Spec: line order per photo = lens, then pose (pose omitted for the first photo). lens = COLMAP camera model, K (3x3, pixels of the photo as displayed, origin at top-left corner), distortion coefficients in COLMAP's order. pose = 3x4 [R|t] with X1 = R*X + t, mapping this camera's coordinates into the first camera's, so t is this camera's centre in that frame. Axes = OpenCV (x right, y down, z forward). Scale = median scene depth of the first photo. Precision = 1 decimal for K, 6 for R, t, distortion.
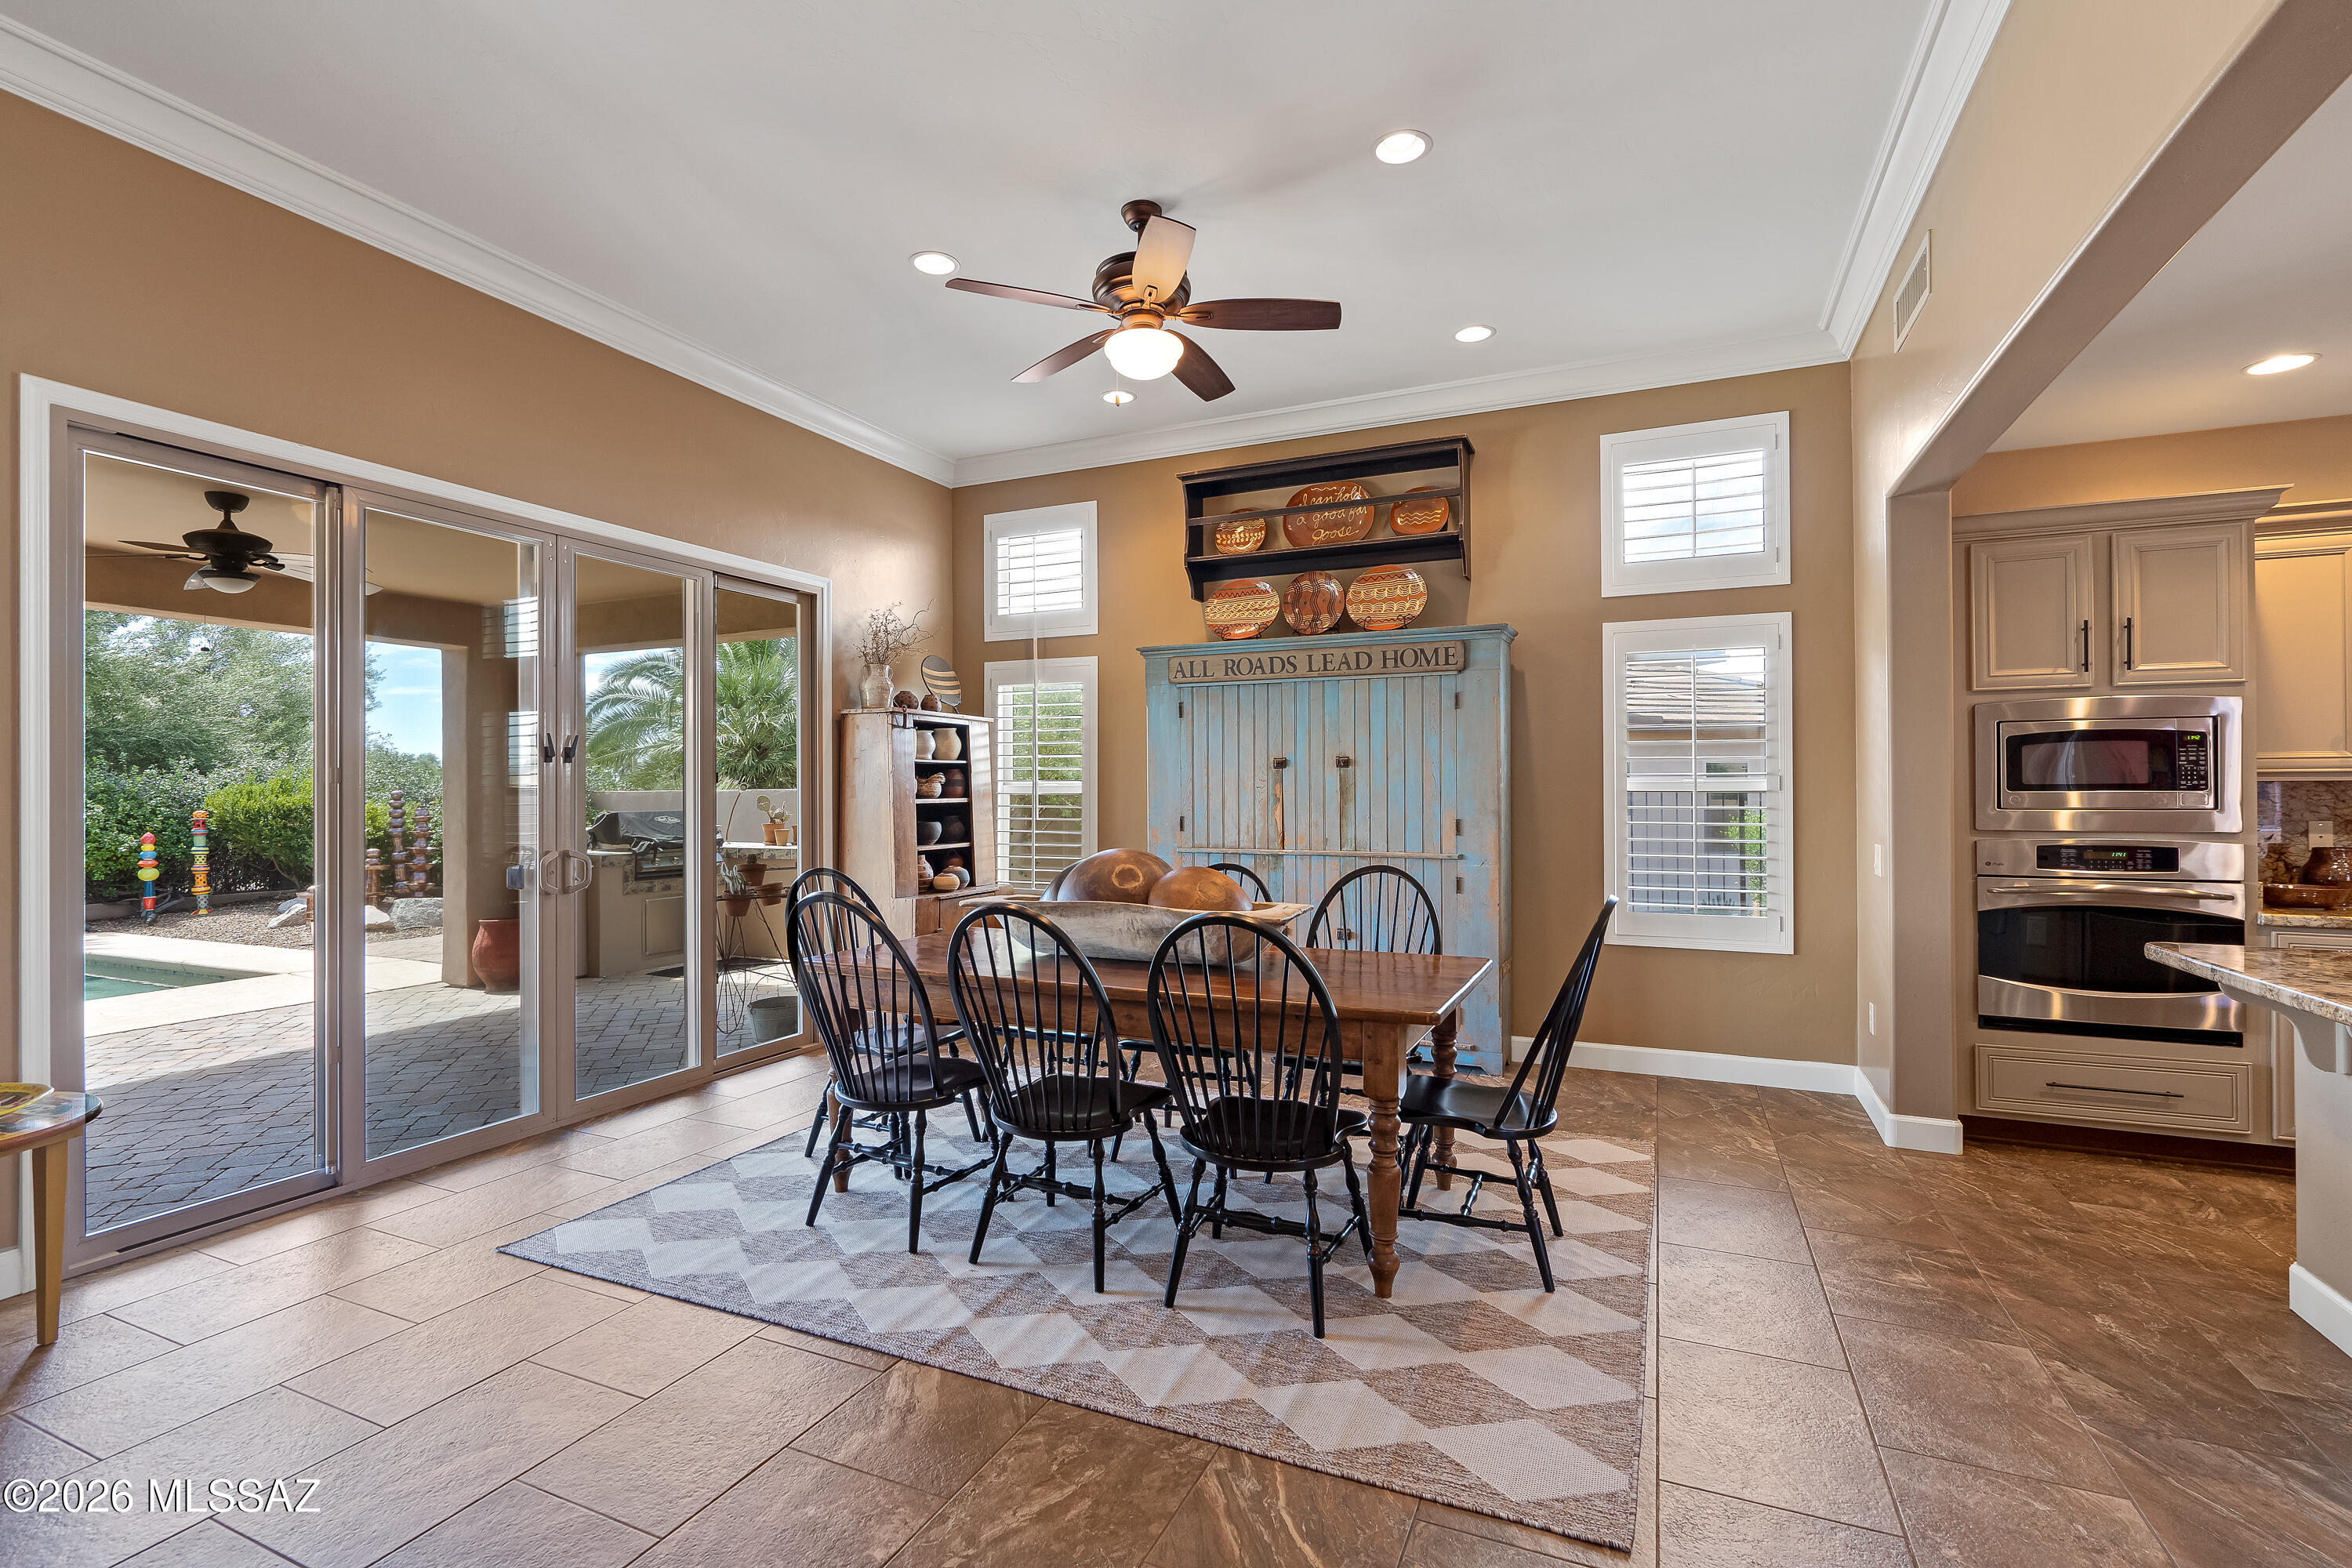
lens RADIAL K [[1084.0, 0, 1163.3], [0, 1084.0, 785.1], [0, 0, 1]] dist [-0.003426, 0.000502]
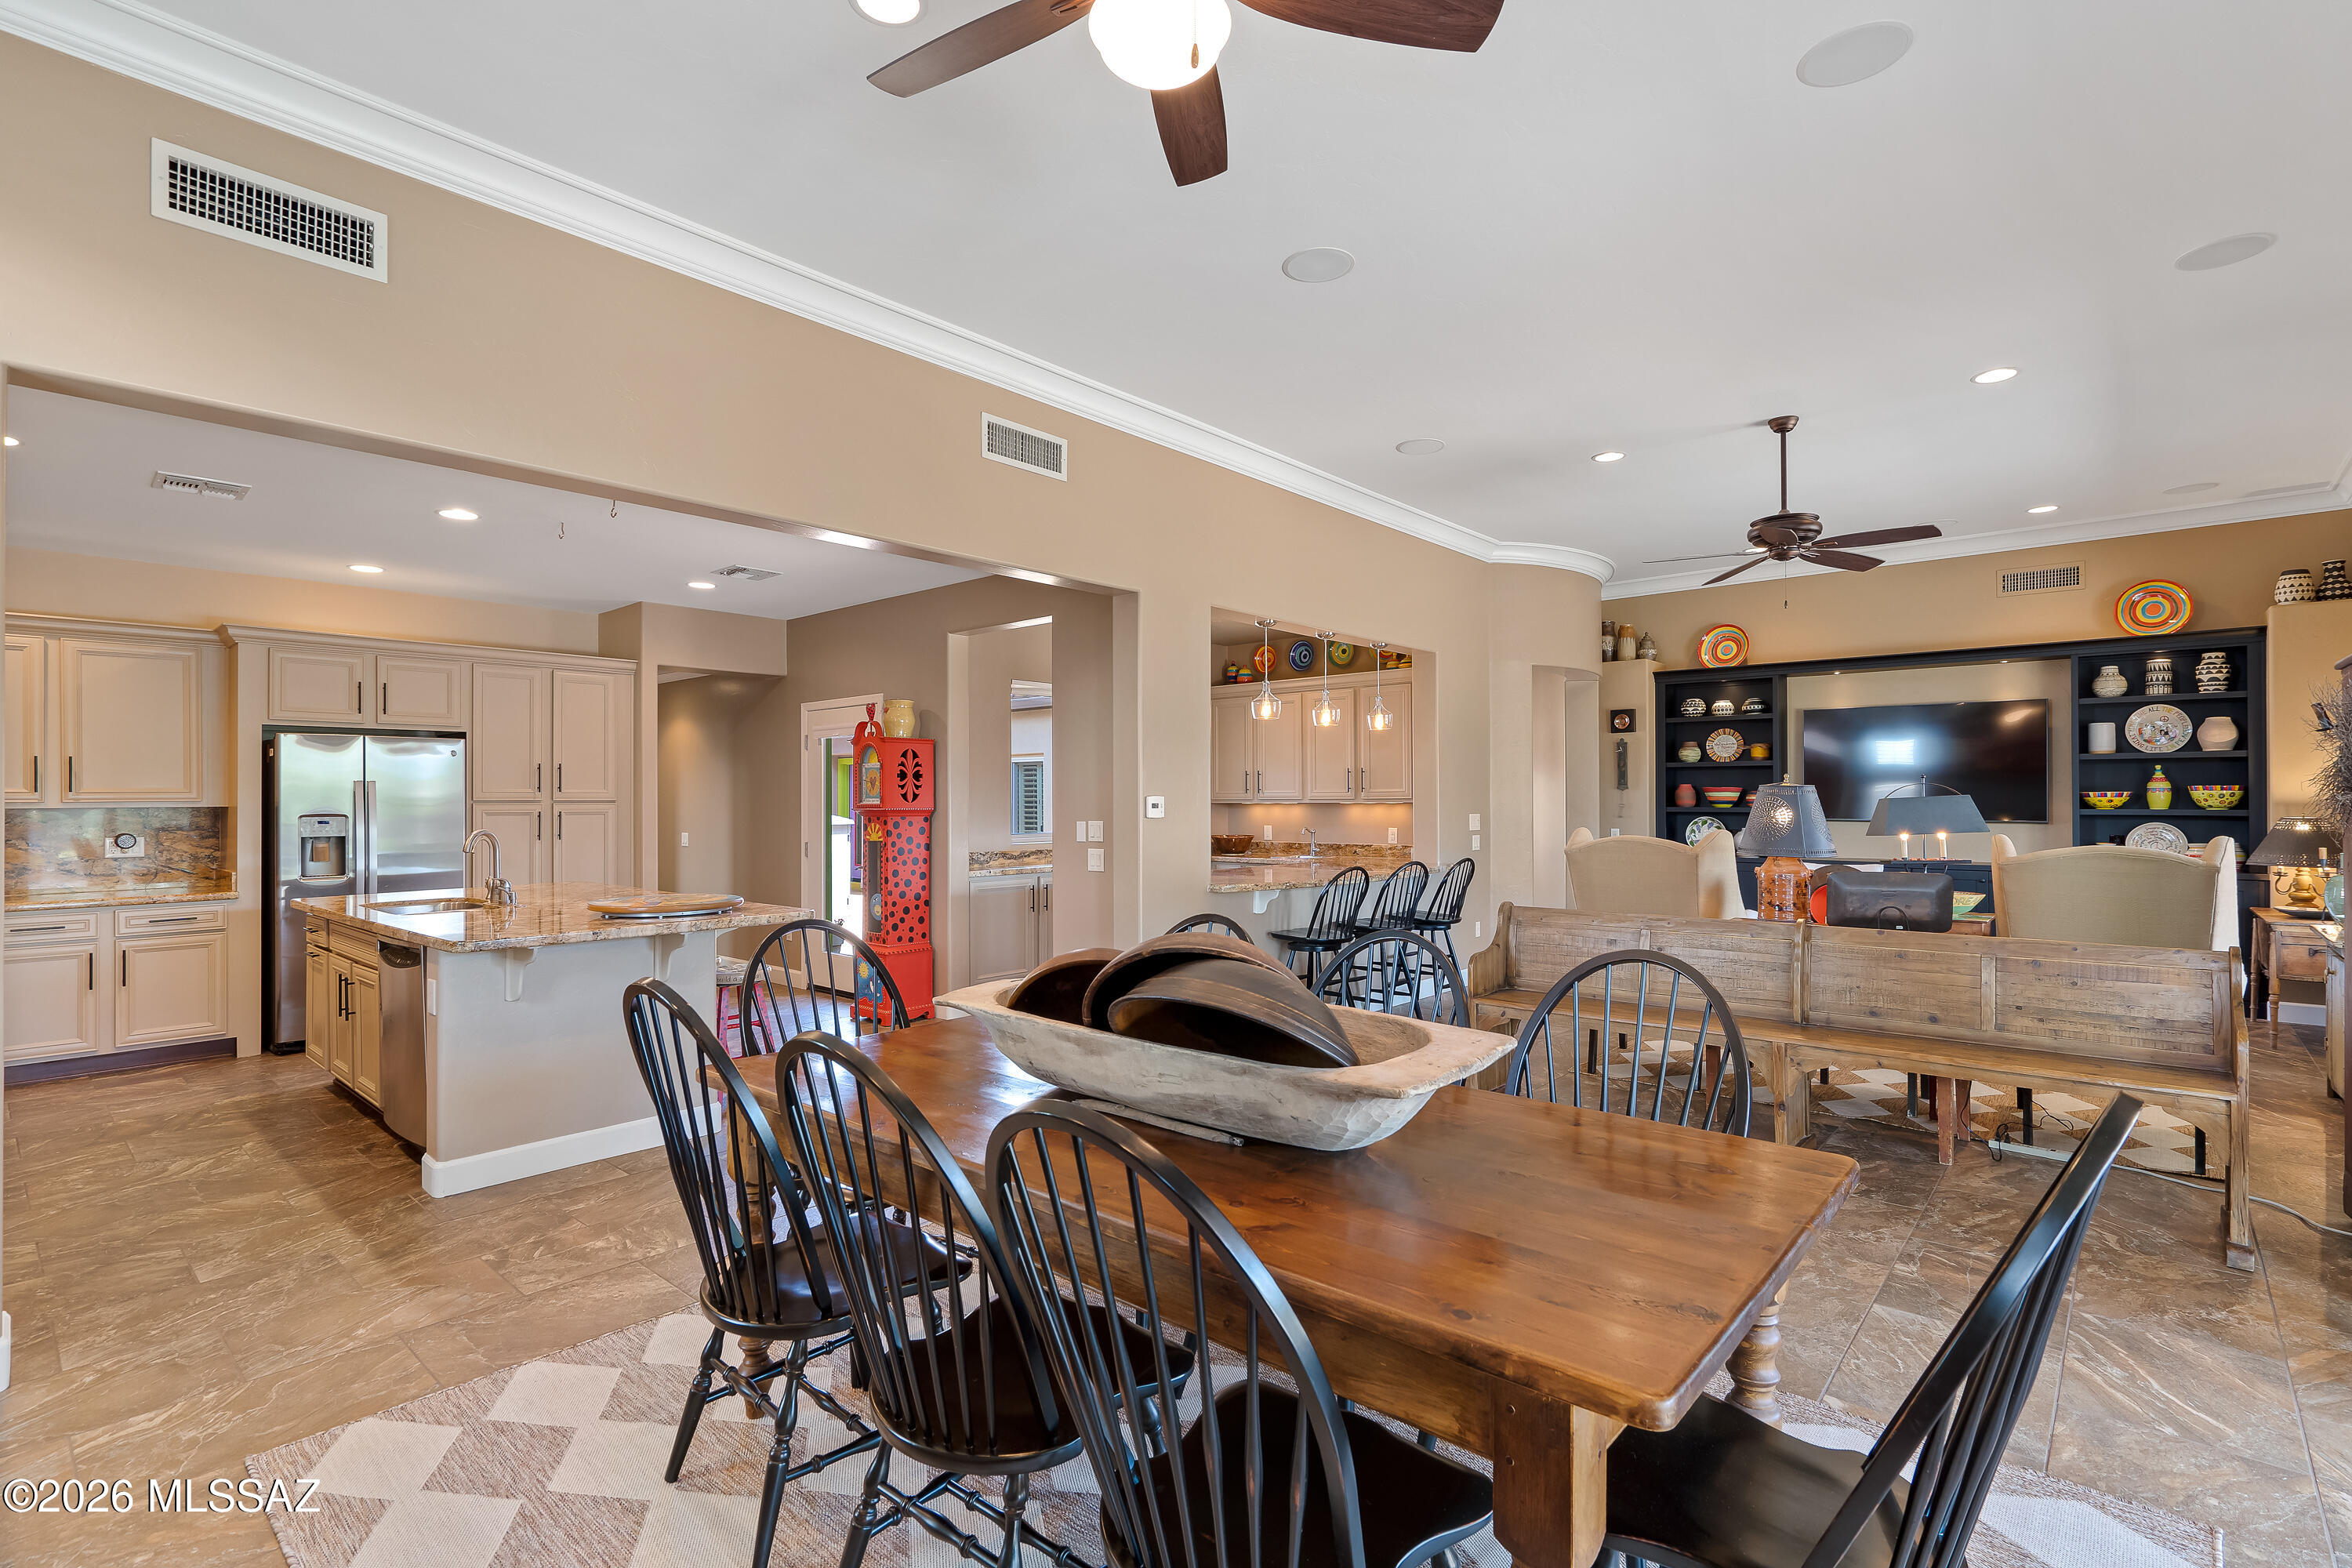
lens RADIAL K [[1084.0, 0, 1163.3], [0, 1084.0, 785.1], [0, 0, 1]] dist [-0.003426, 0.000502]
pose [[-0.951216, 0.010468, 0.308349, -0.176935], [0.005644, 0.999847, -0.016533, -0.006171], [-0.308475, -0.013986, -0.951130, 1.422922]]
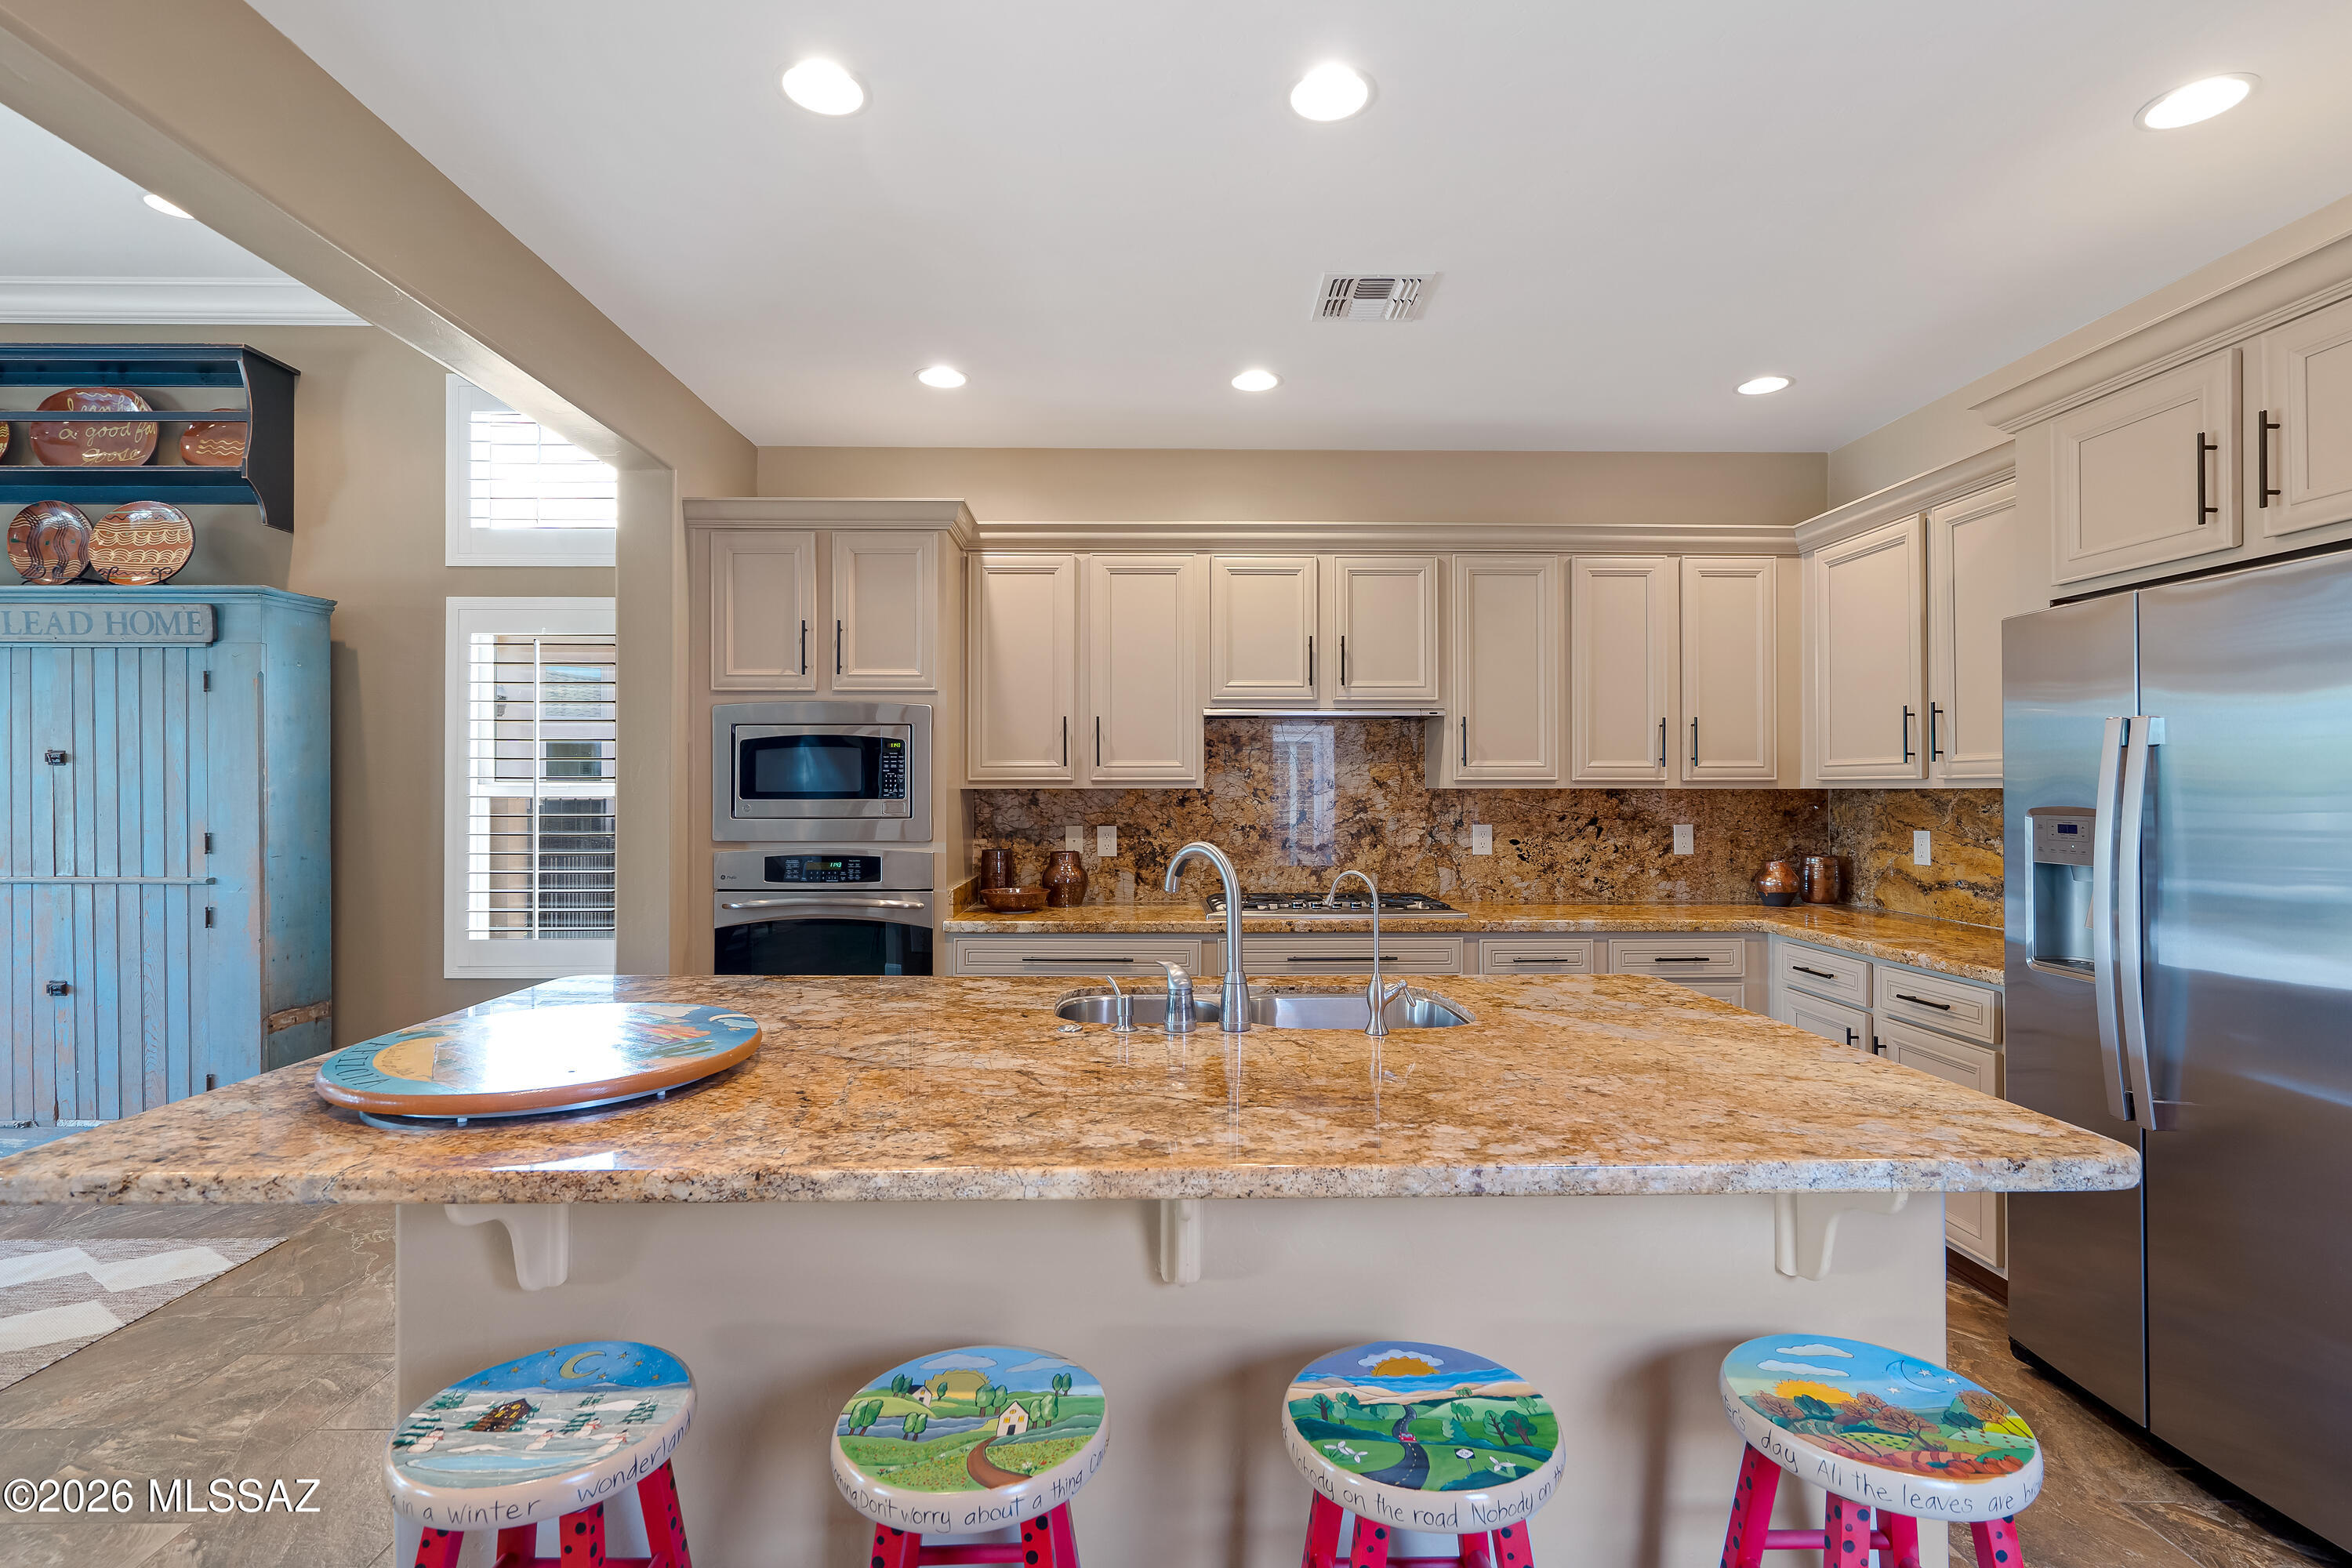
lens RADIAL K [[1084.0, 0, 1163.3], [0, 1084.0, 785.1], [0, 0, 1]] dist [-0.003426, 0.000502]
pose [[0.900391, 0.003963, 0.435064, 0.705337], [-0.005134, 0.999986, 0.001515, -0.009923], [-0.435052, -0.003598, 0.900398, -0.000331]]
